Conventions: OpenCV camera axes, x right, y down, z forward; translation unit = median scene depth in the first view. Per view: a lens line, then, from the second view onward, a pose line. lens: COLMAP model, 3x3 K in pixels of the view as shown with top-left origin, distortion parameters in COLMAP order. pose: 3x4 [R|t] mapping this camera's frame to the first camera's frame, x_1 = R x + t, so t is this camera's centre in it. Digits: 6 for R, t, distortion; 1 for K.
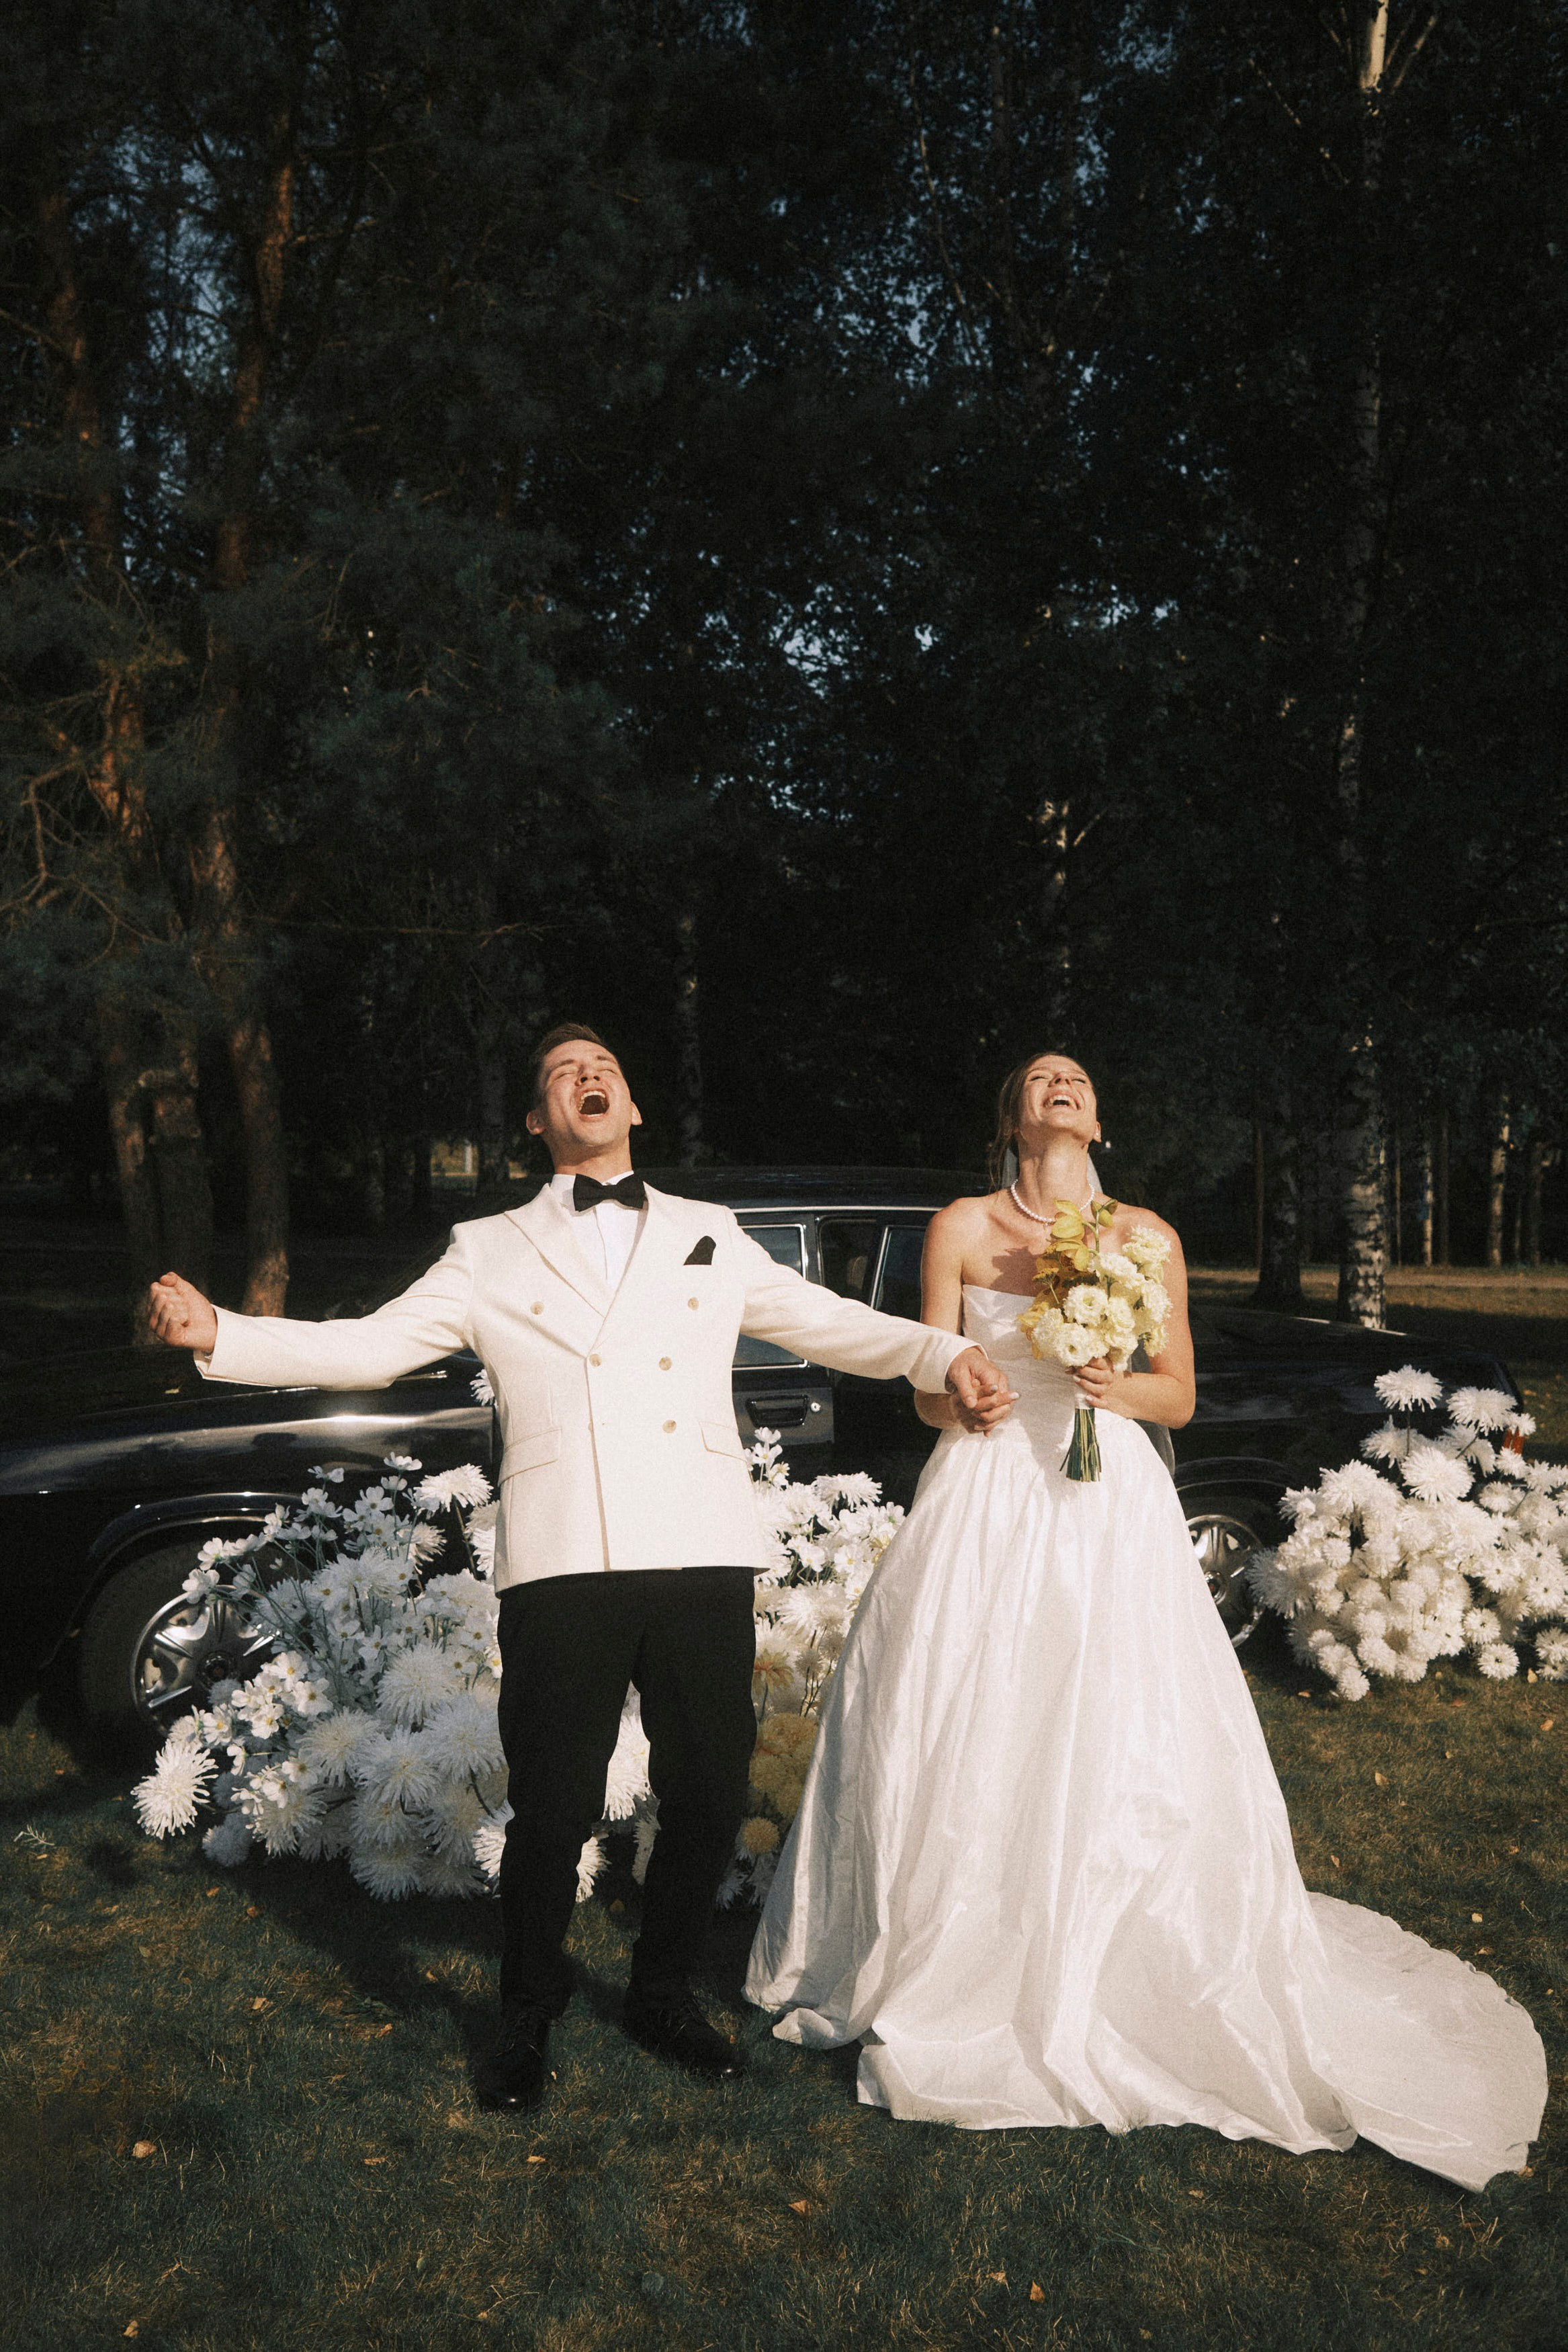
lens RADIAL K [[8268.1, 0, 784.0], [0, 8268.1, 1176.0], [0, 0, 1]] dist [0.193298, -0.206342]
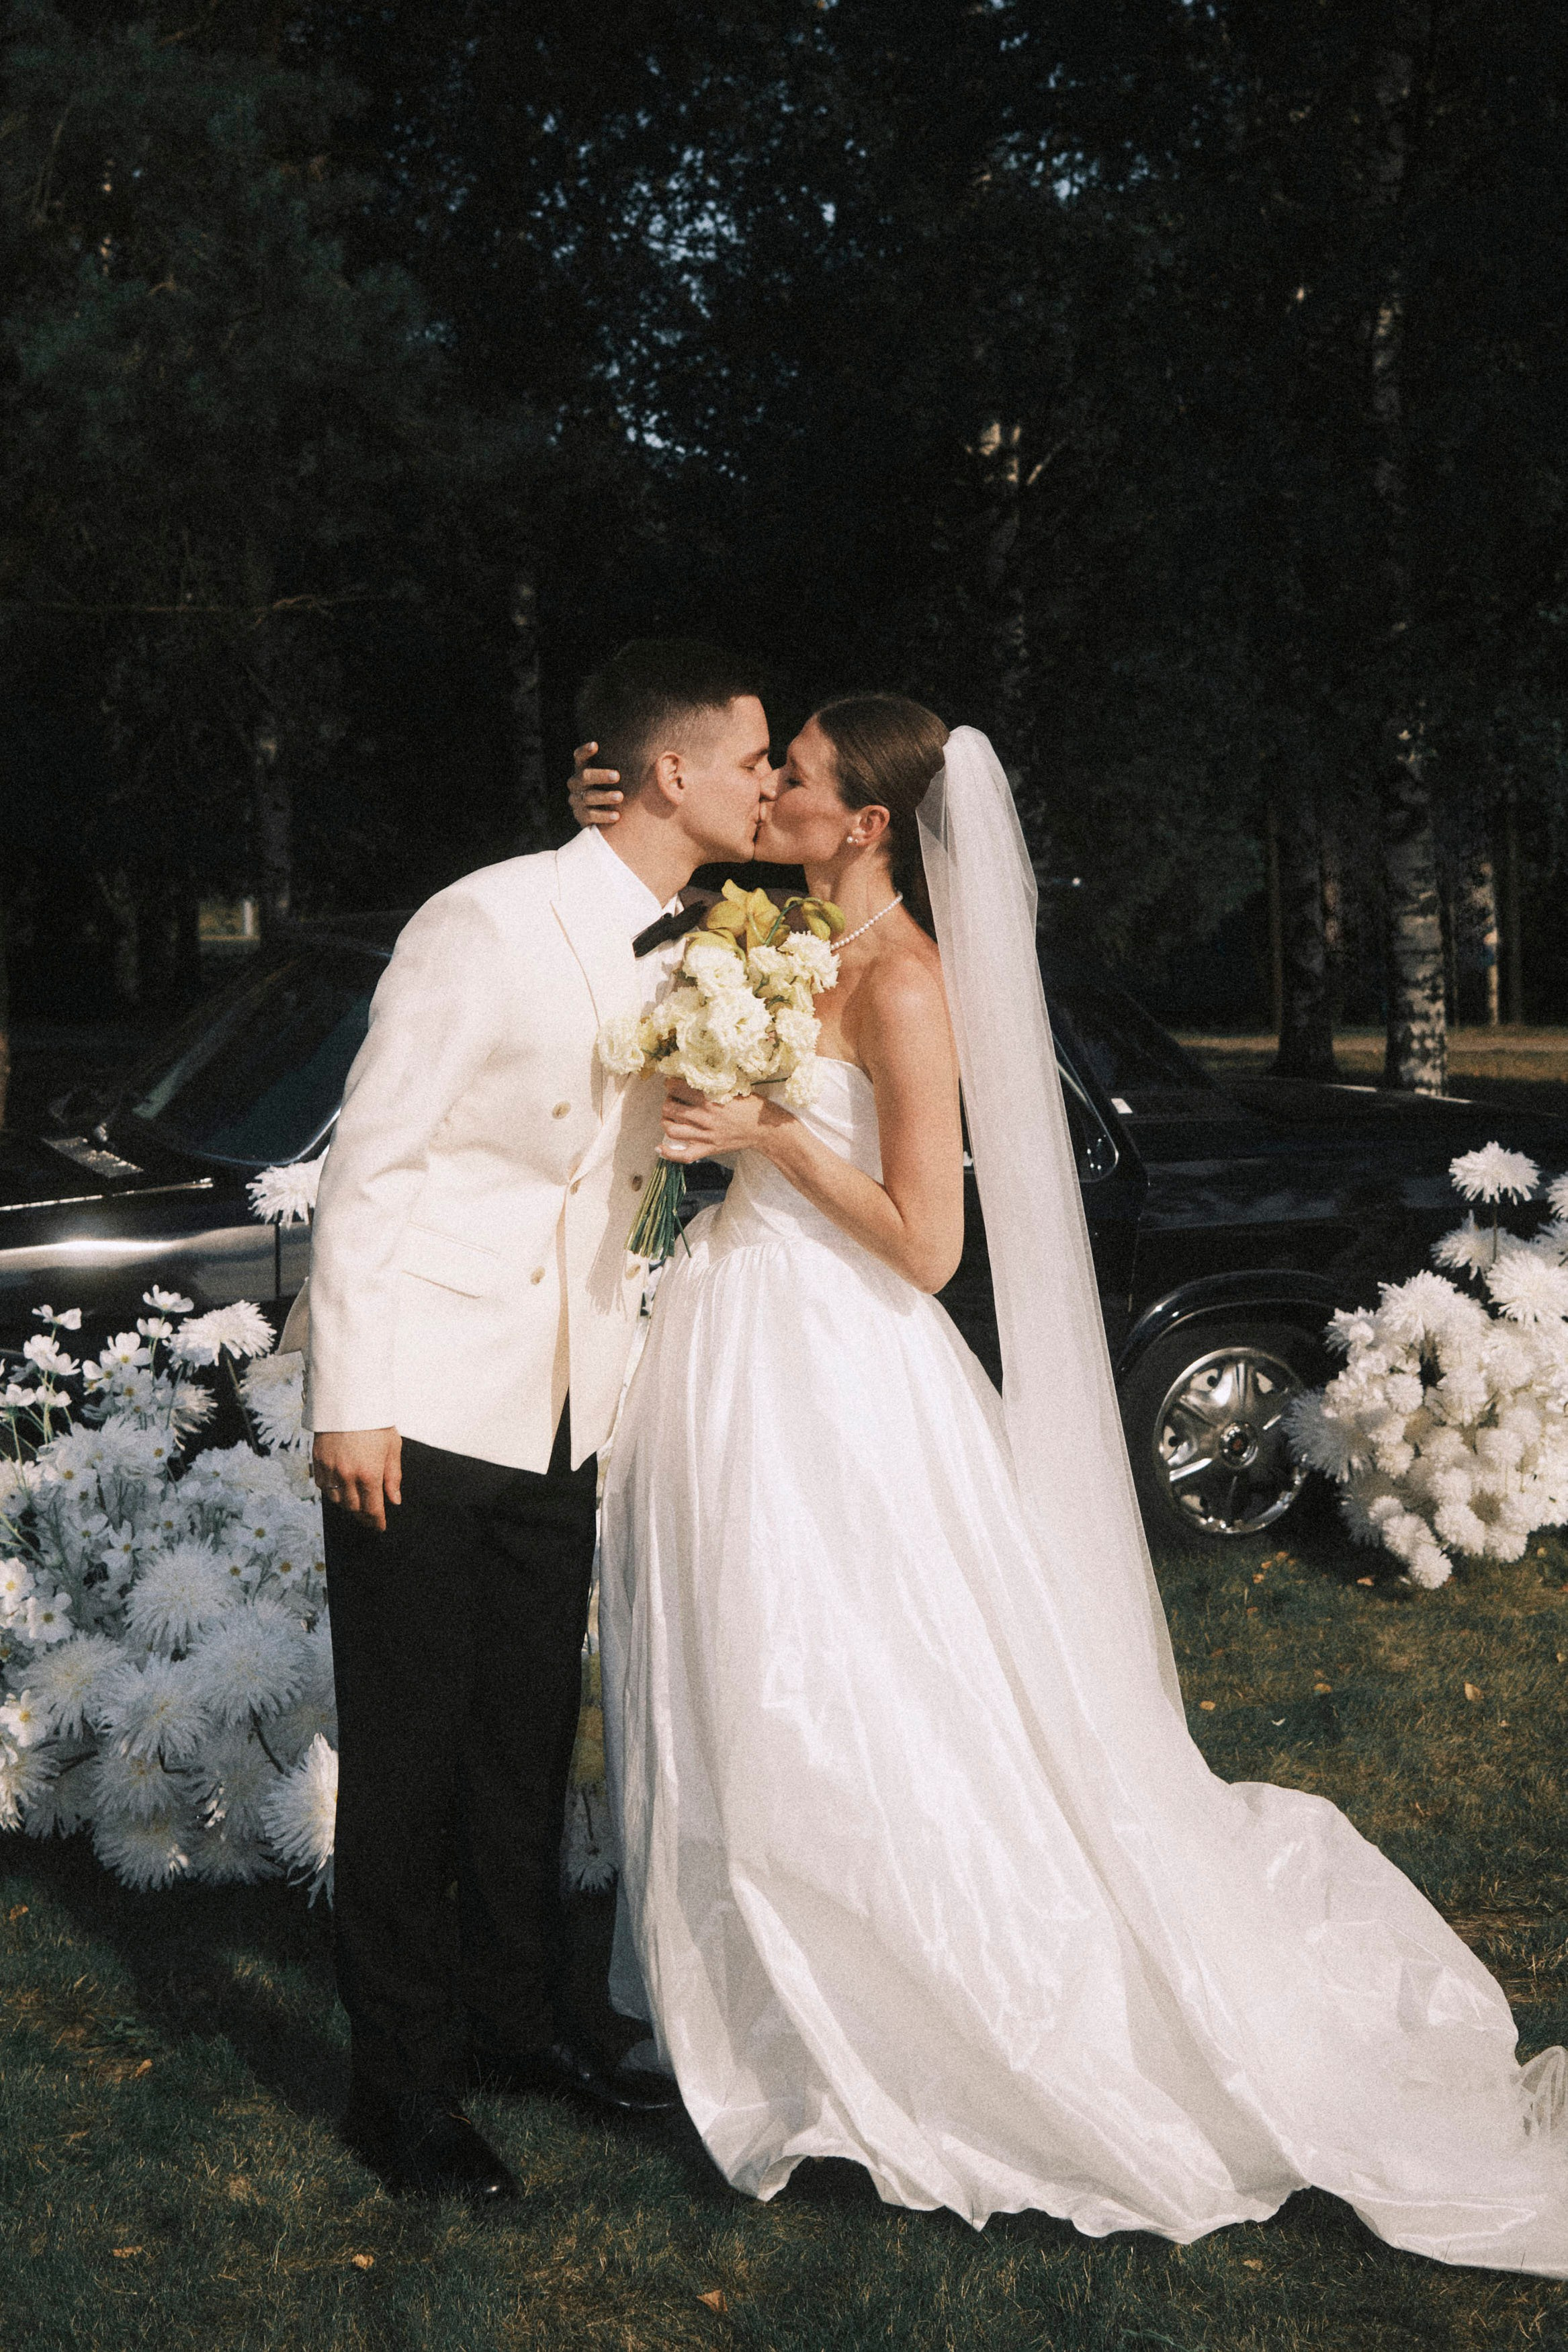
lens RADIAL K [[8268.1, 0, 784.0], [0, 8268.1, 1176.0], [0, 0, 1]] dist [0.193298, -0.206342]
pose [[0.999631, -0.023555, 0.013550, 0.000575], [0.023401, 0.999661, 0.011401, 0.015800], [-0.013814, -0.011079, 0.999843, 0.247018]]
